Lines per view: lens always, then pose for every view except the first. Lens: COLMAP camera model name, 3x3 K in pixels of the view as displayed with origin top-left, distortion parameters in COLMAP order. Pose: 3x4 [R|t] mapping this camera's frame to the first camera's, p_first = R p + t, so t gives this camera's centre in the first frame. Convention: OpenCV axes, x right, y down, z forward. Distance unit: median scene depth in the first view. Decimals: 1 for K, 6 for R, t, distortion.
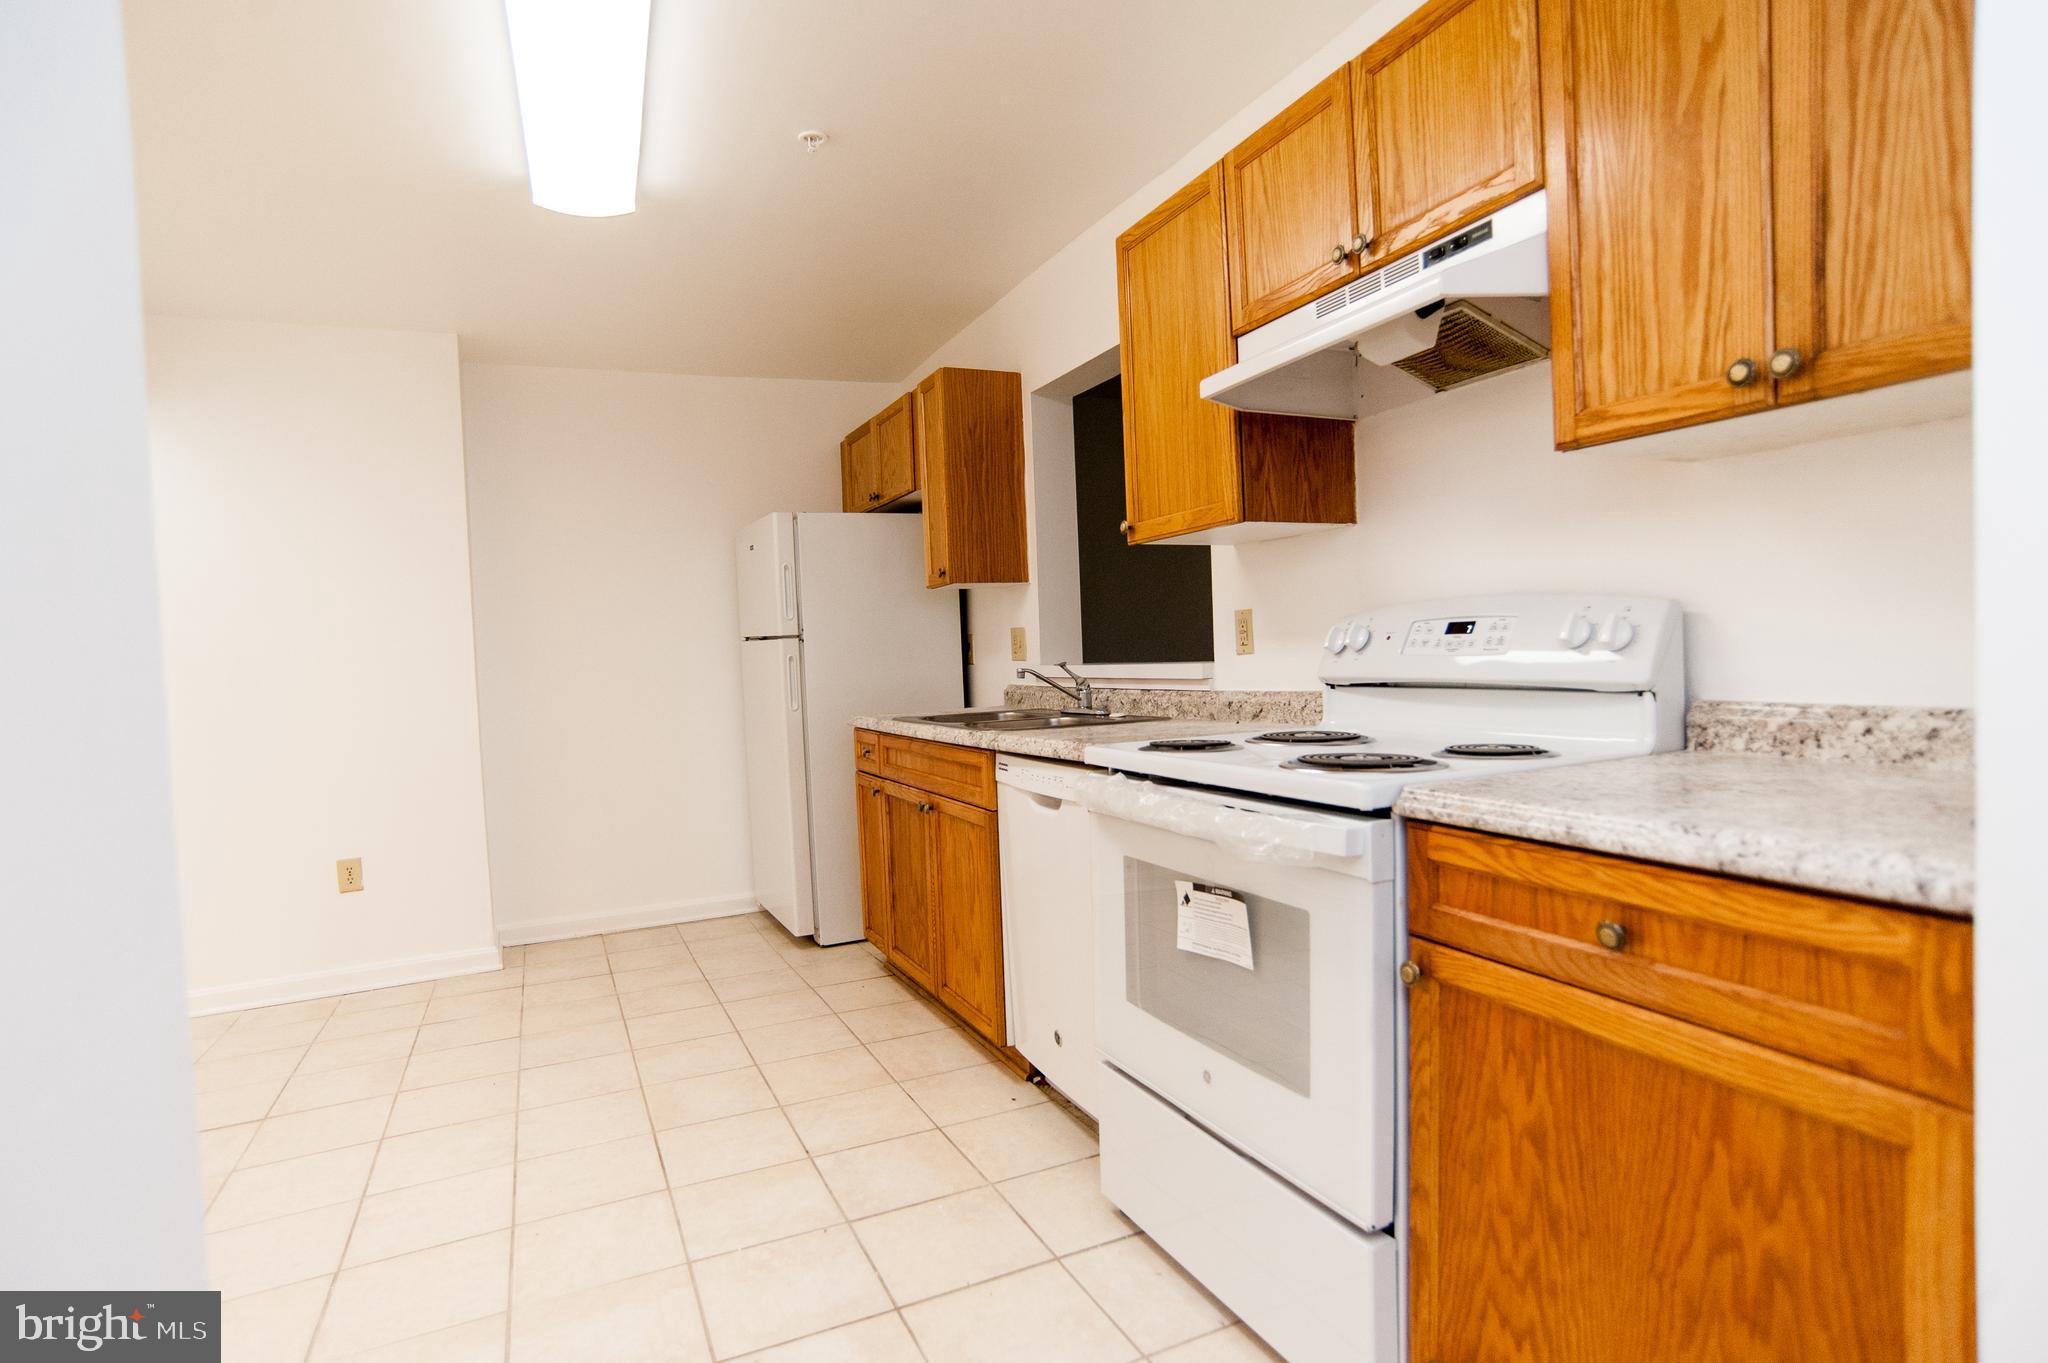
lens RADIAL K [[1047.0, 0, 1016.3], [0, 1047.0, 671.1], [0, 0, 1]] dist [-0.013876, 0.006267]
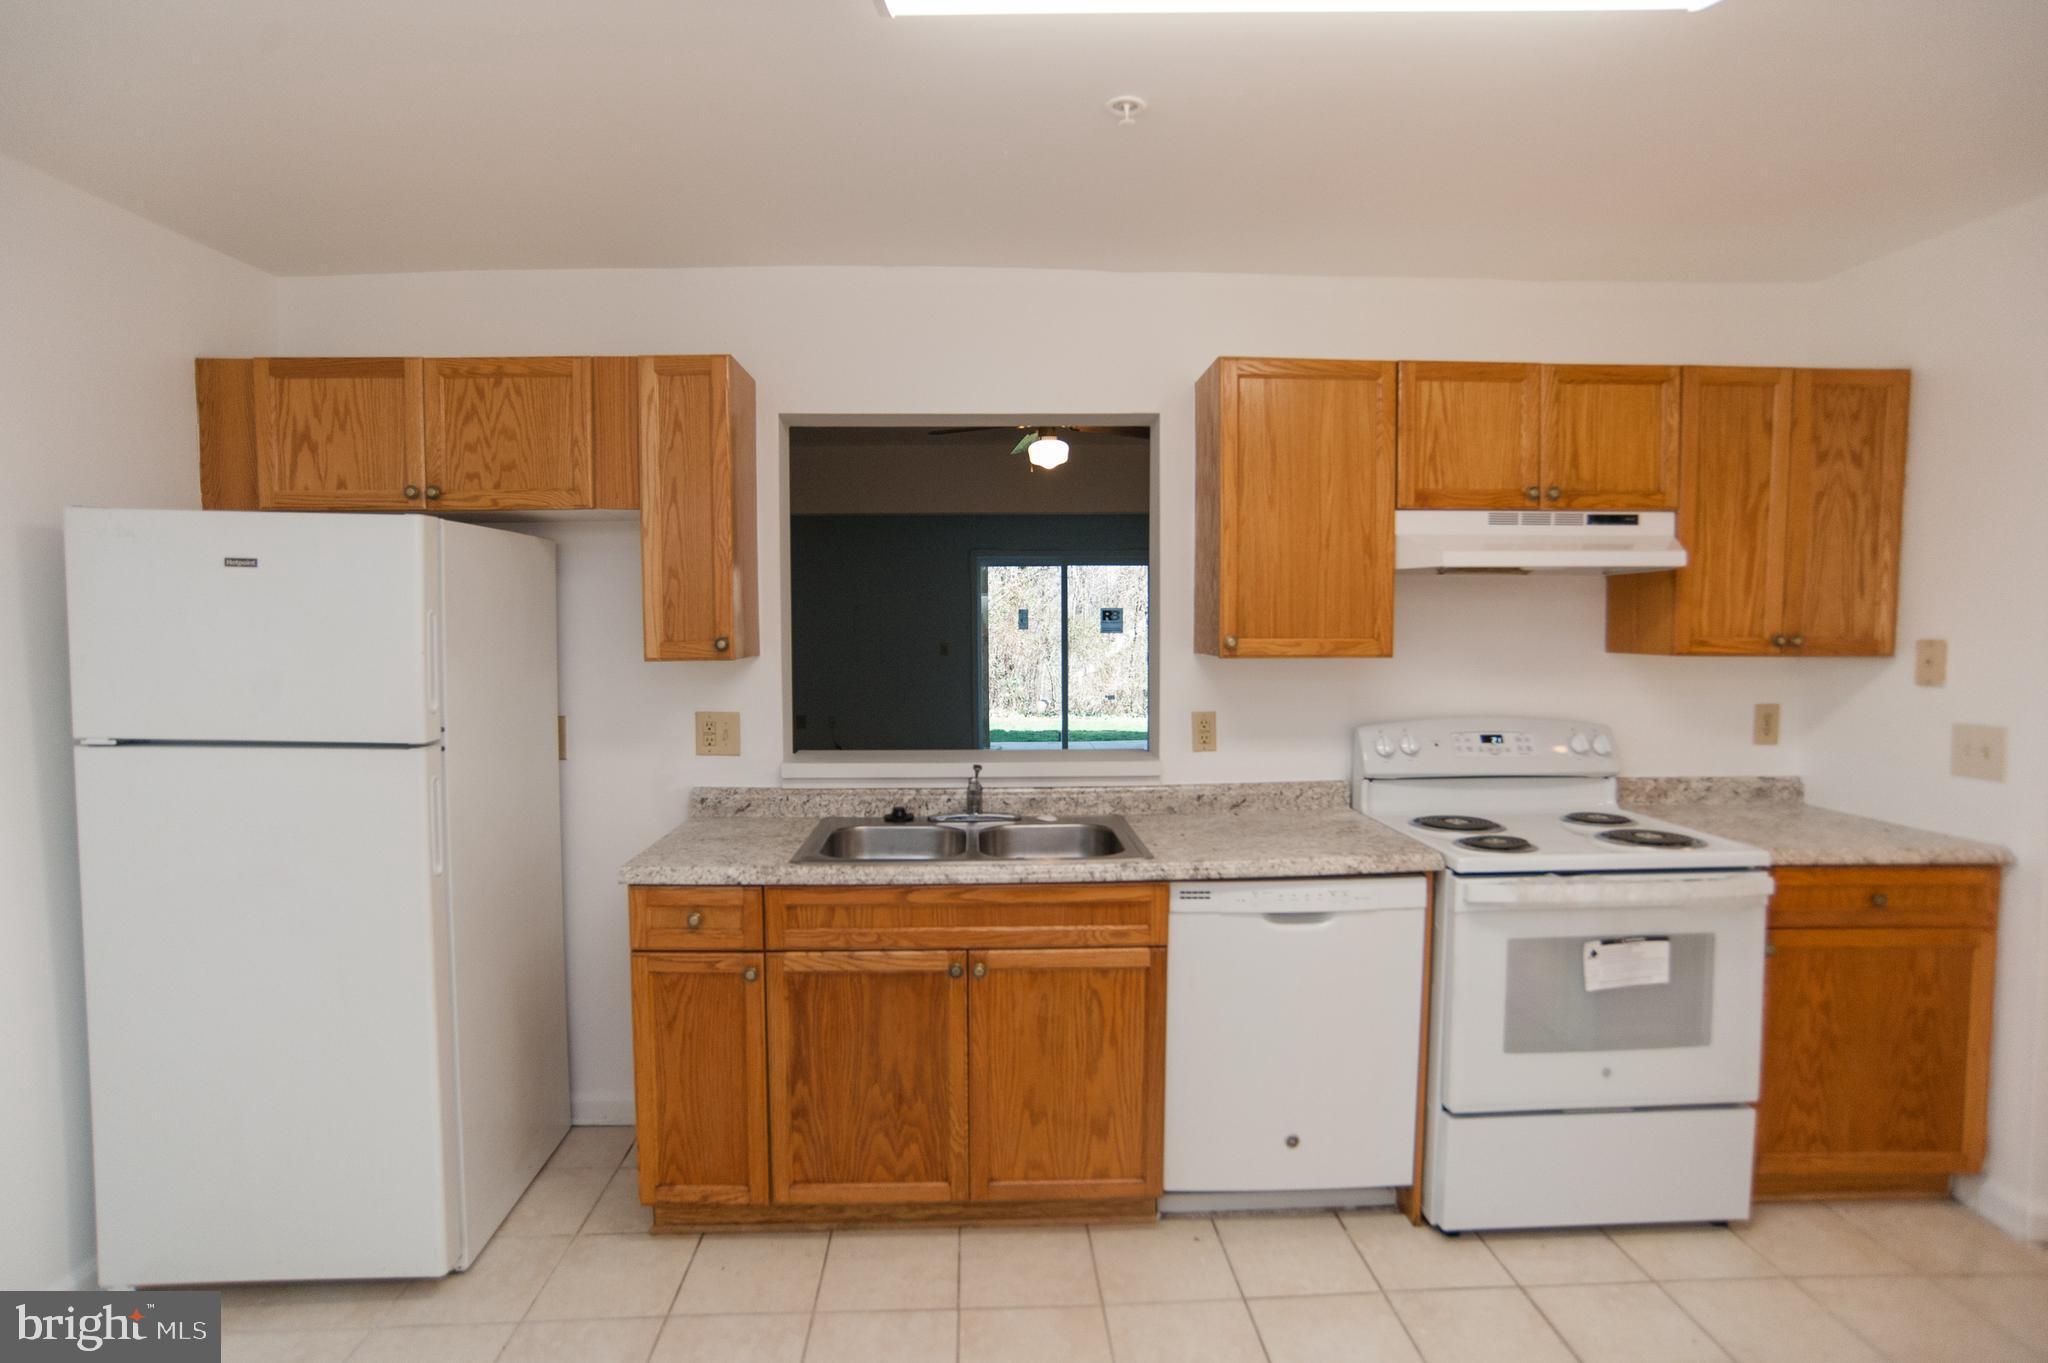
lens RADIAL K [[1047.0, 0, 1012.3], [0, 1047.0, 688.6], [0, 0, 1]] dist [-0.013876, 0.006267]
pose [[0.363279, -0.013664, 0.931580, -1.504307], [0.002061, 0.999902, 0.013862, -0.166003], [-0.931678, -0.003115, 0.363271, 1.308187]]
